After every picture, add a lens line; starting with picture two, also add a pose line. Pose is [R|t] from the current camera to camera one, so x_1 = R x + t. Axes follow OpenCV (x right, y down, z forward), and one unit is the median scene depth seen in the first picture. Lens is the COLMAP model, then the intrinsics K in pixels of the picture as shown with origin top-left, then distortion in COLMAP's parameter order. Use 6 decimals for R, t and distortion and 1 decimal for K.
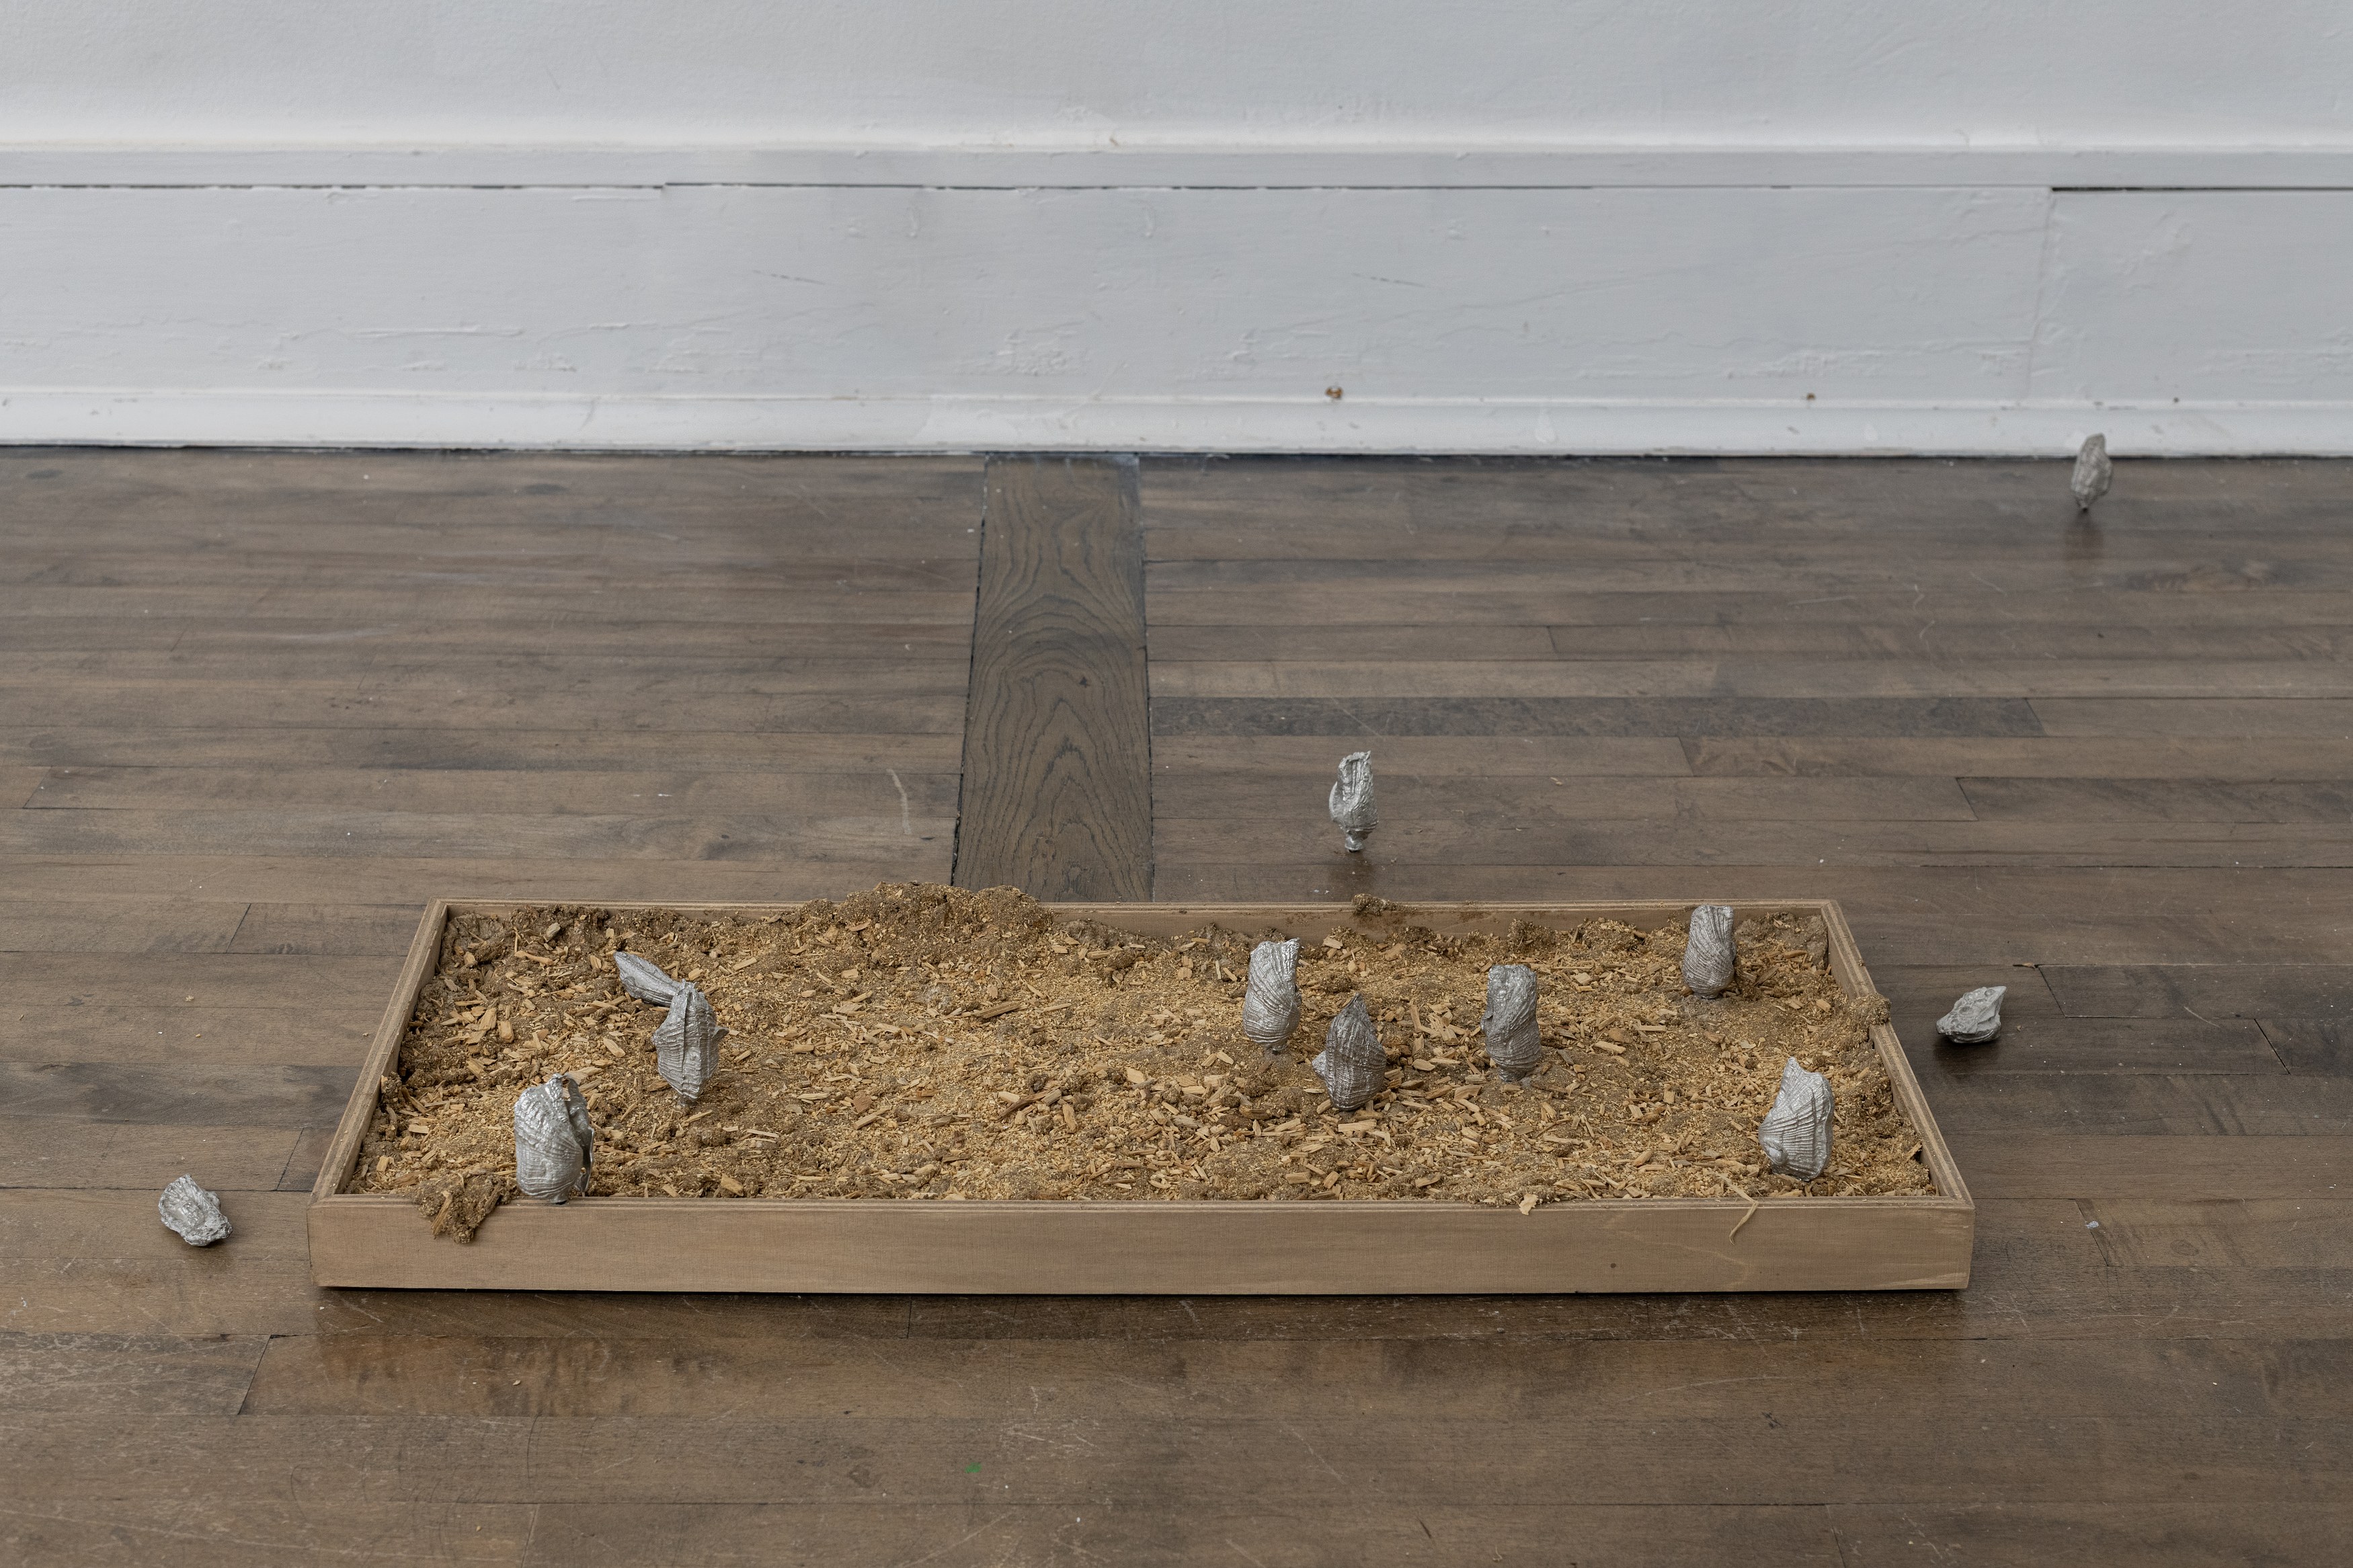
lens RADIAL K [[3349.2, 0, 1431.4], [0, 3349.2, 781.4], [0, 0, 1]] dist [0.004629, 0.000082]
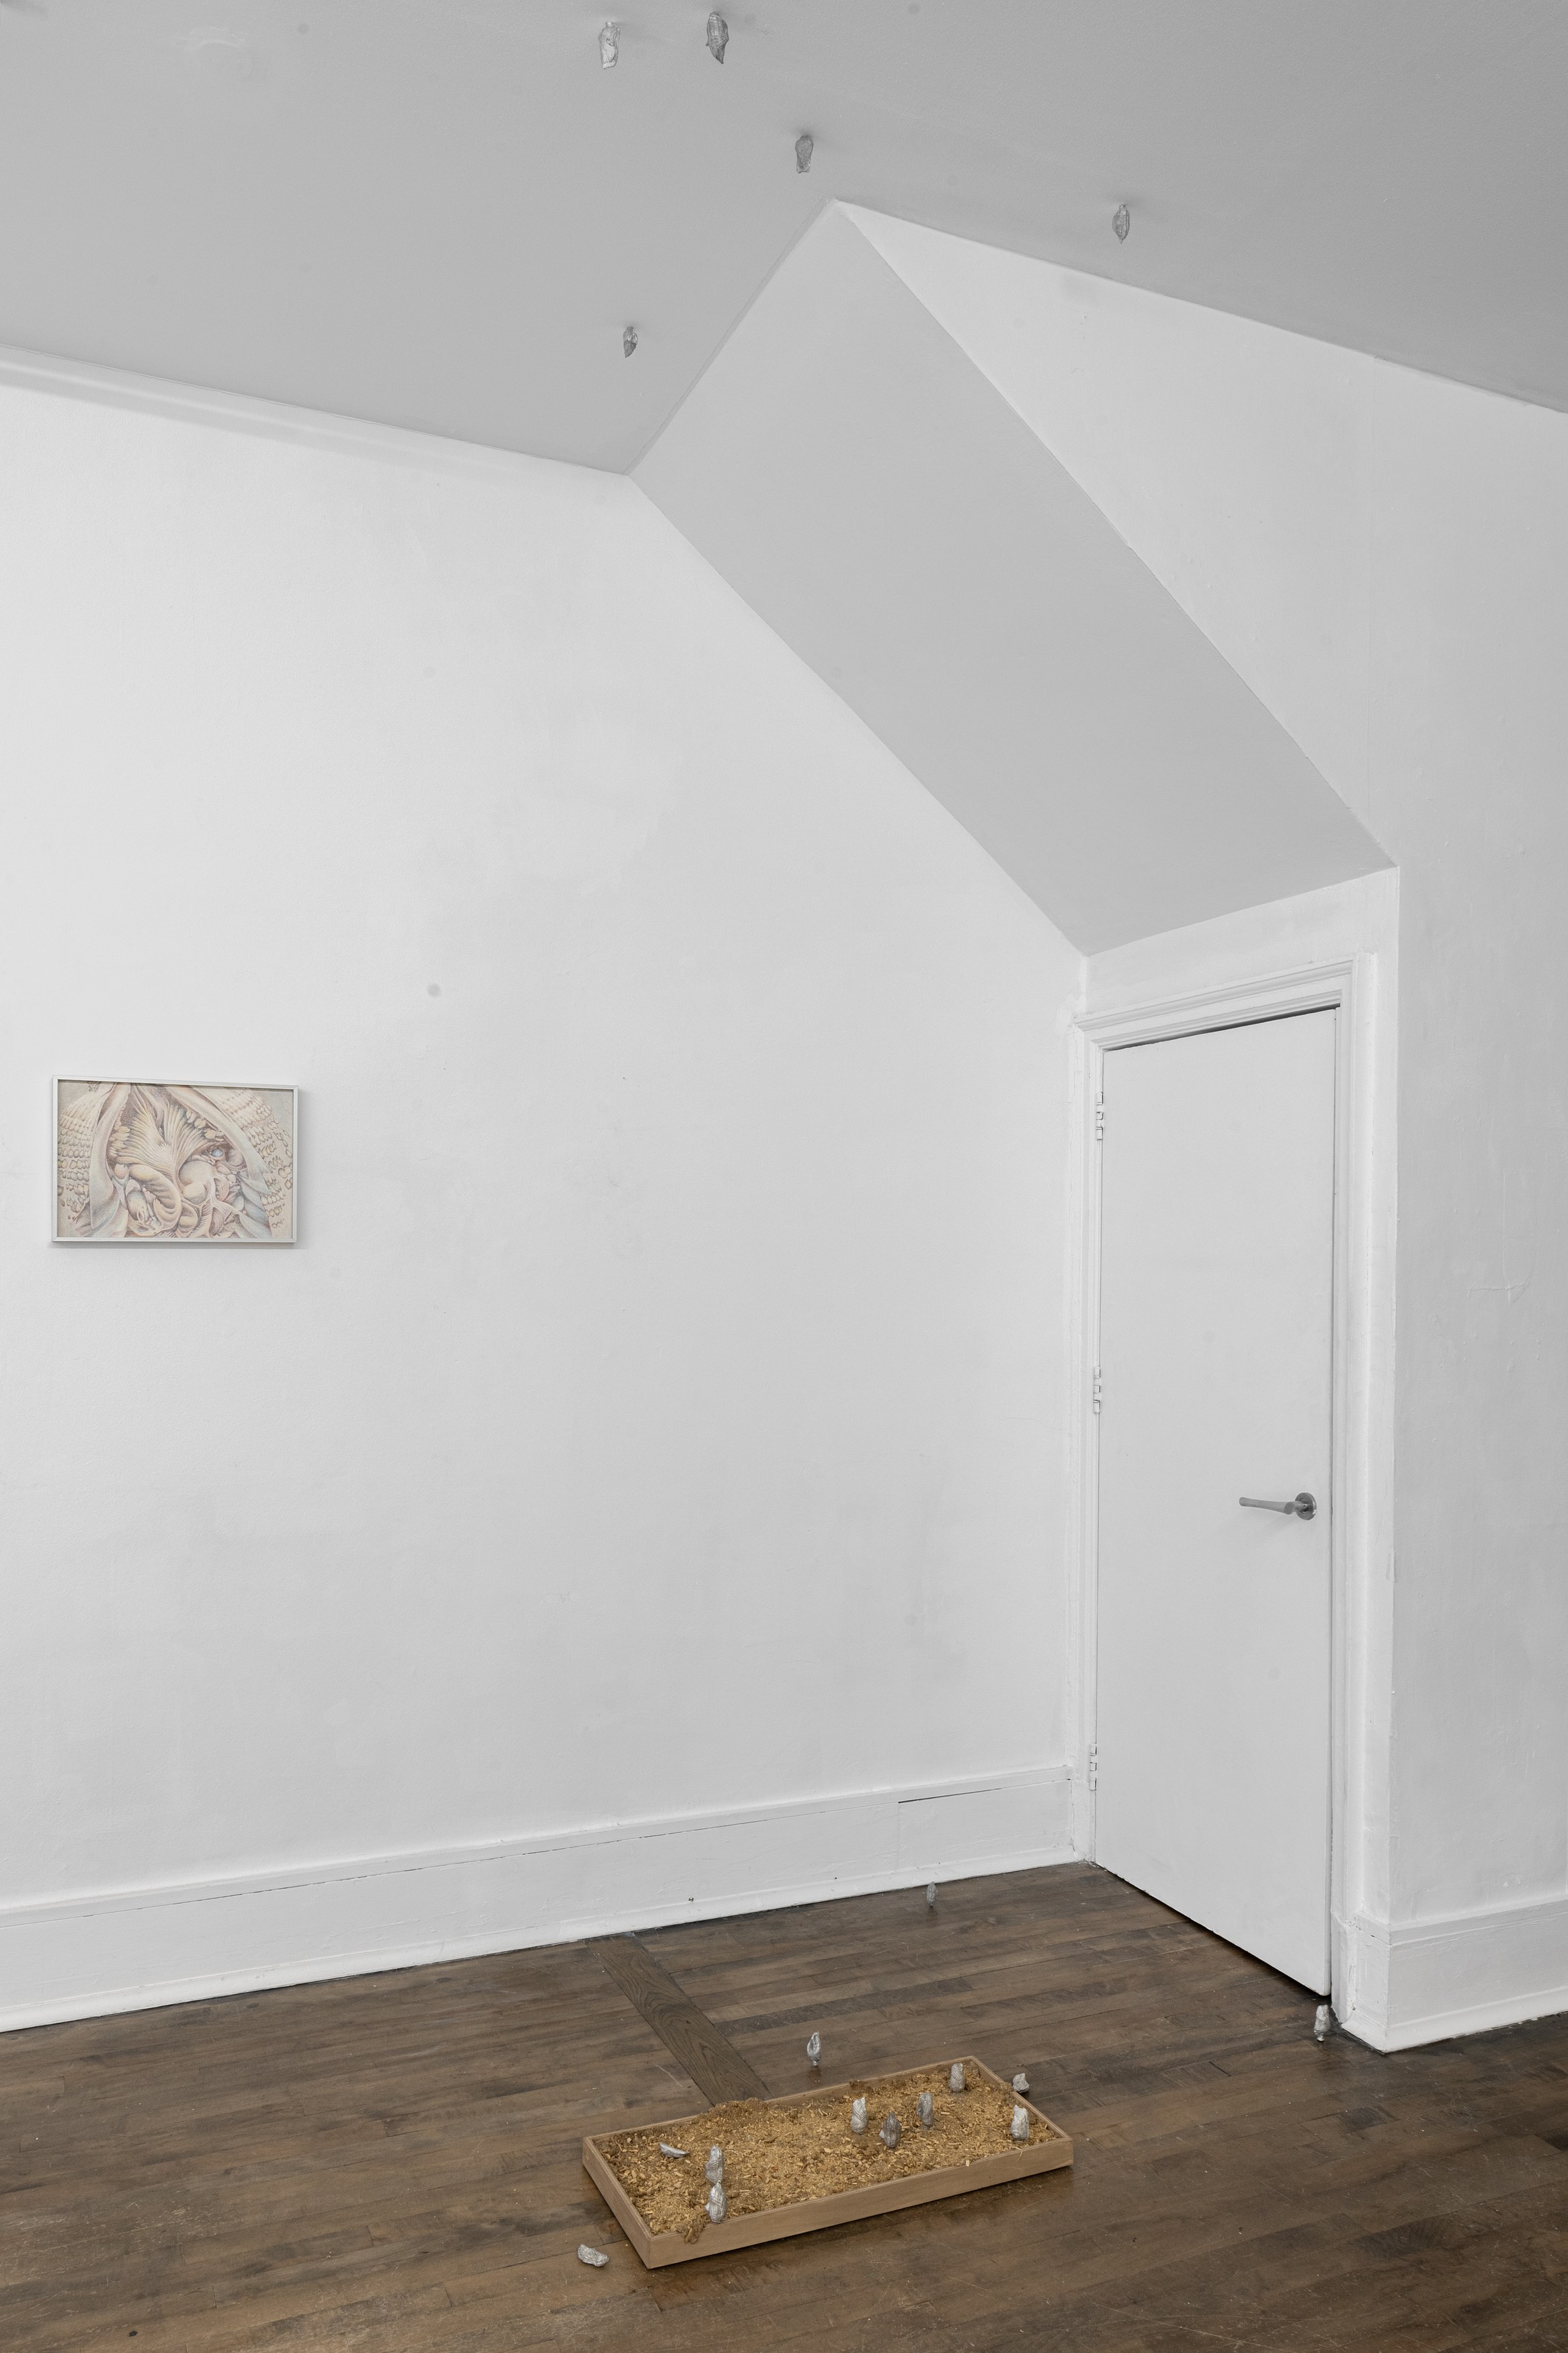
lens RADIAL K [[1591.9, 0, 827.4], [0, 1591.9, 1291.0], [0, 0, 1]] dist [0.033110, -0.022191]
pose [[0.919715, 0.001237, 0.392584, -0.608591], [0.149050, 0.924021, -0.352093, -0.121751], [-0.363191, 0.382340, 0.849652, -0.609407]]
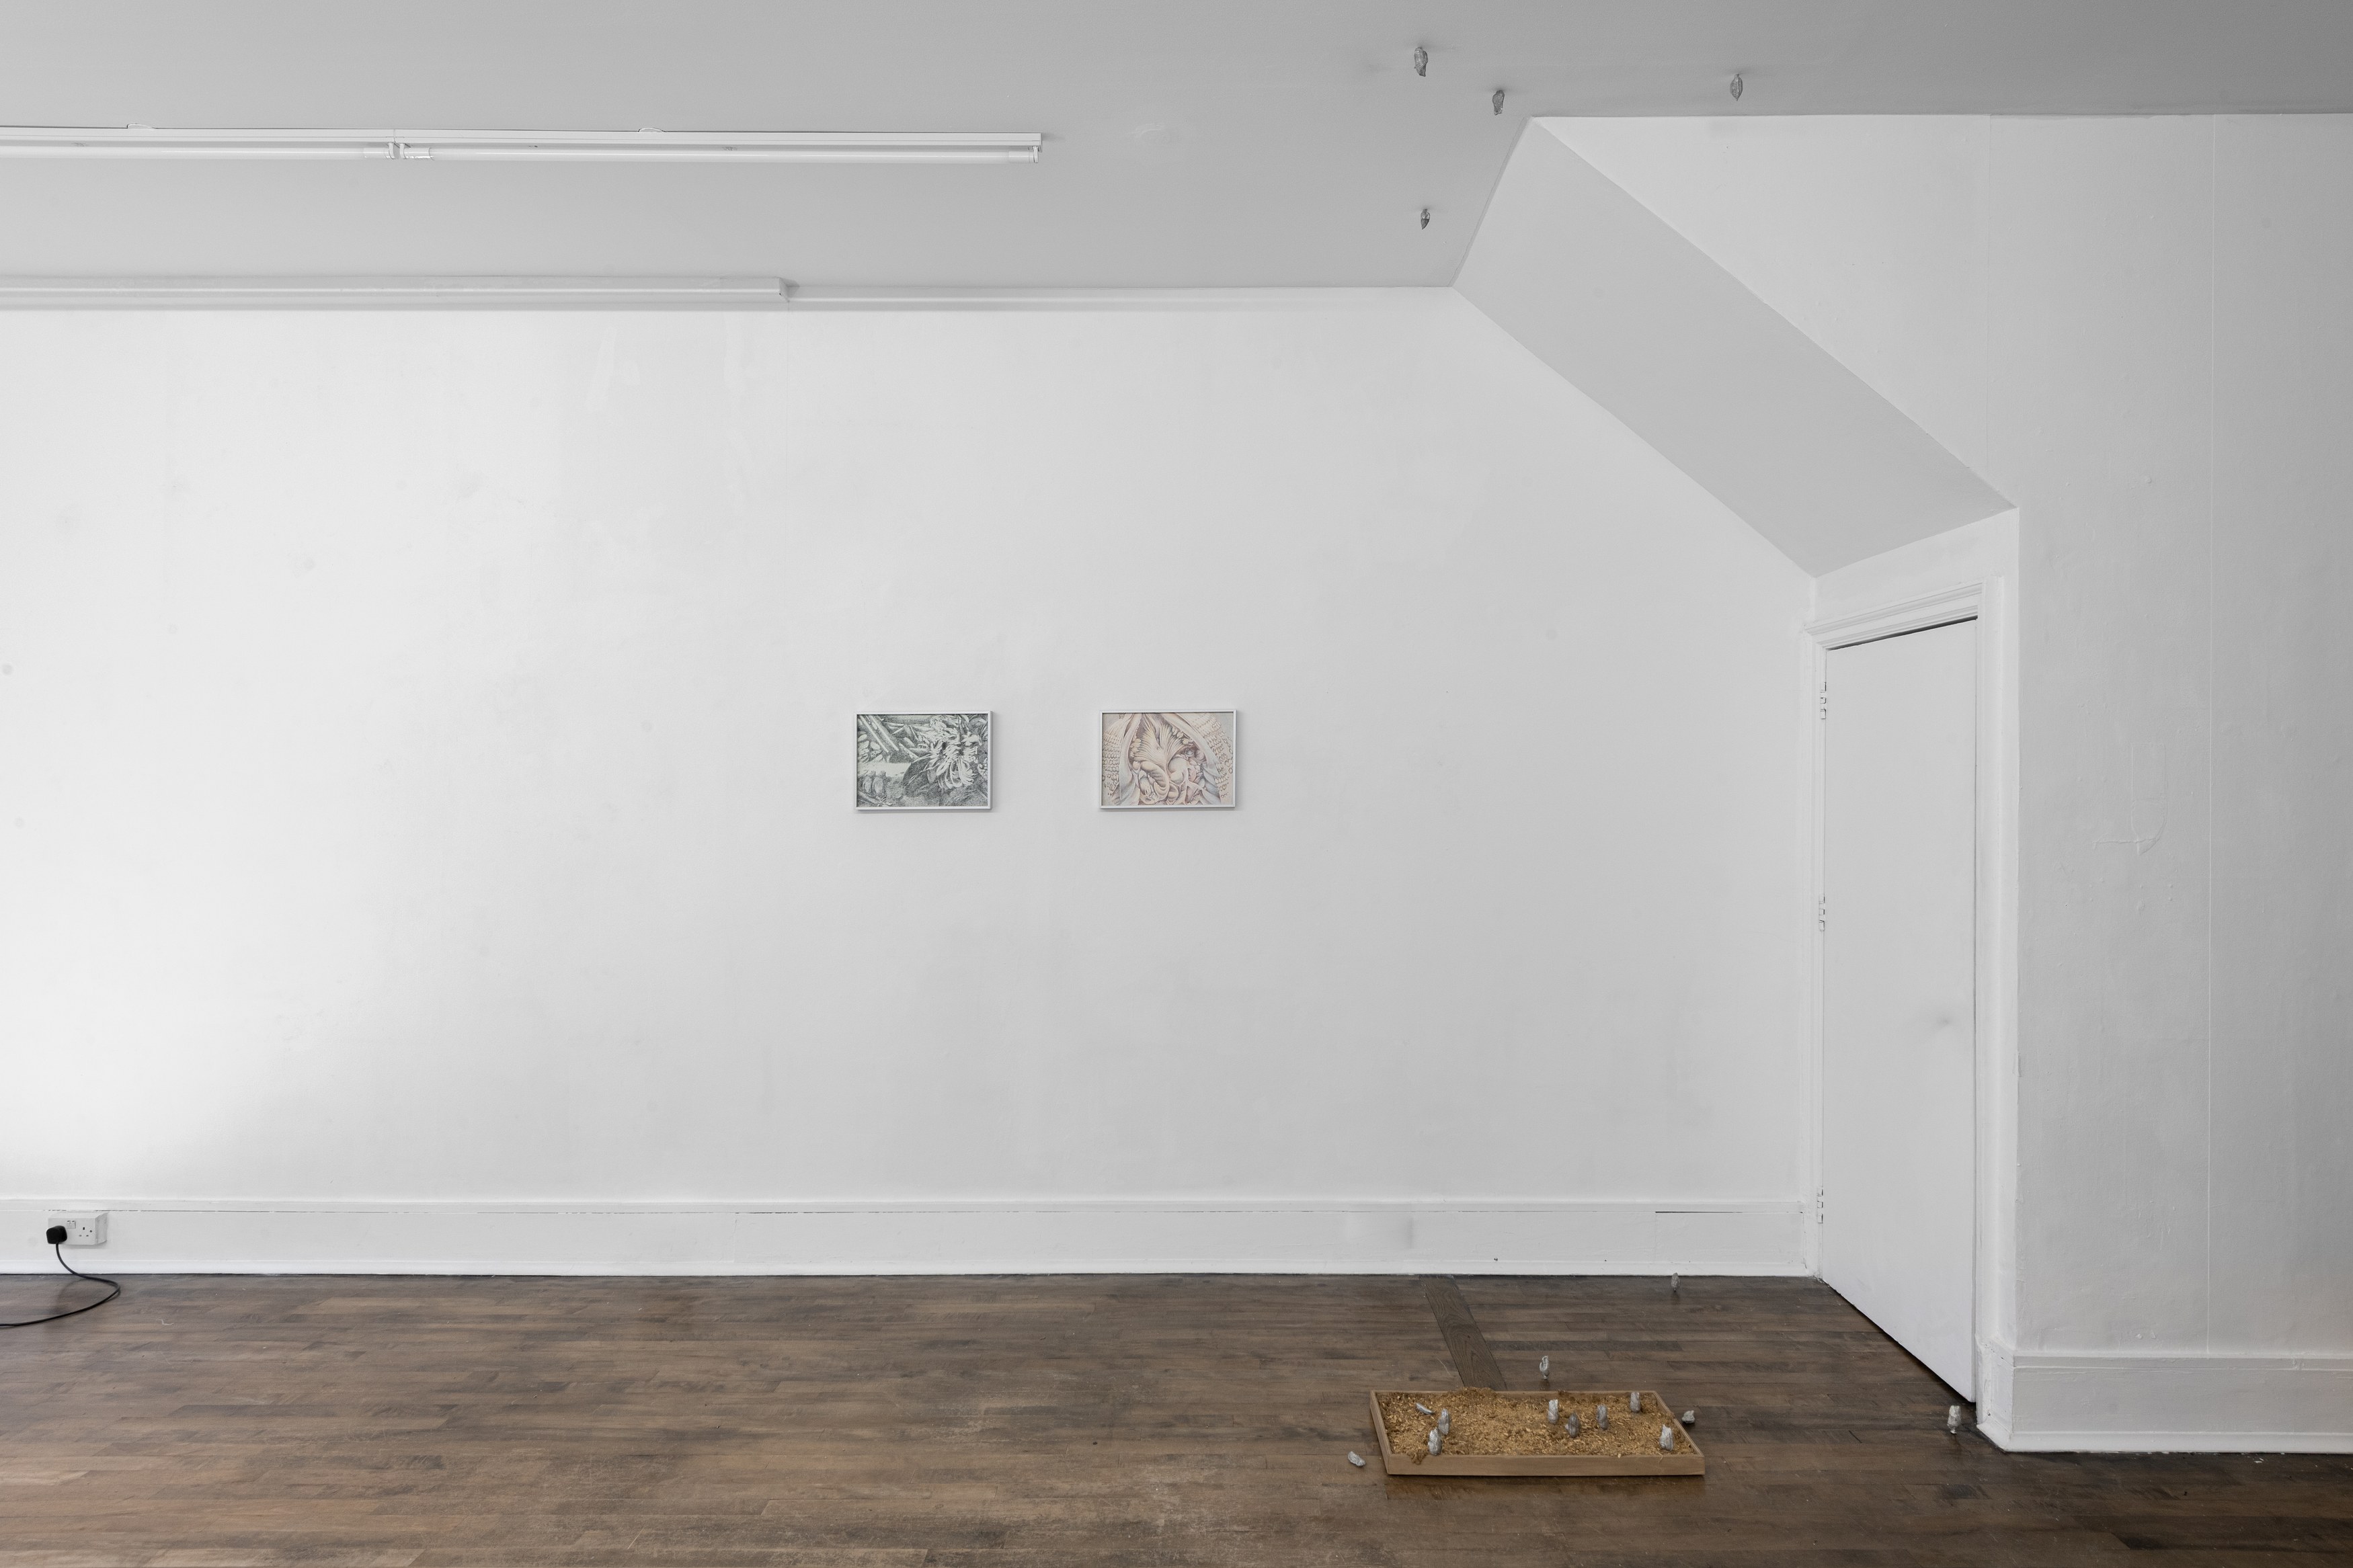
lens RADIAL K [[1240.7, 0, 1308.3], [0, 1240.7, 778.0], [0, 0, 1]] dist [0.029127, -0.016087]
pose [[0.999983, -0.000691, 0.005819, -0.355862], [0.003001, 0.913294, -0.407289, -0.035801], [-0.005033, 0.407300, 0.913281, -0.927269]]
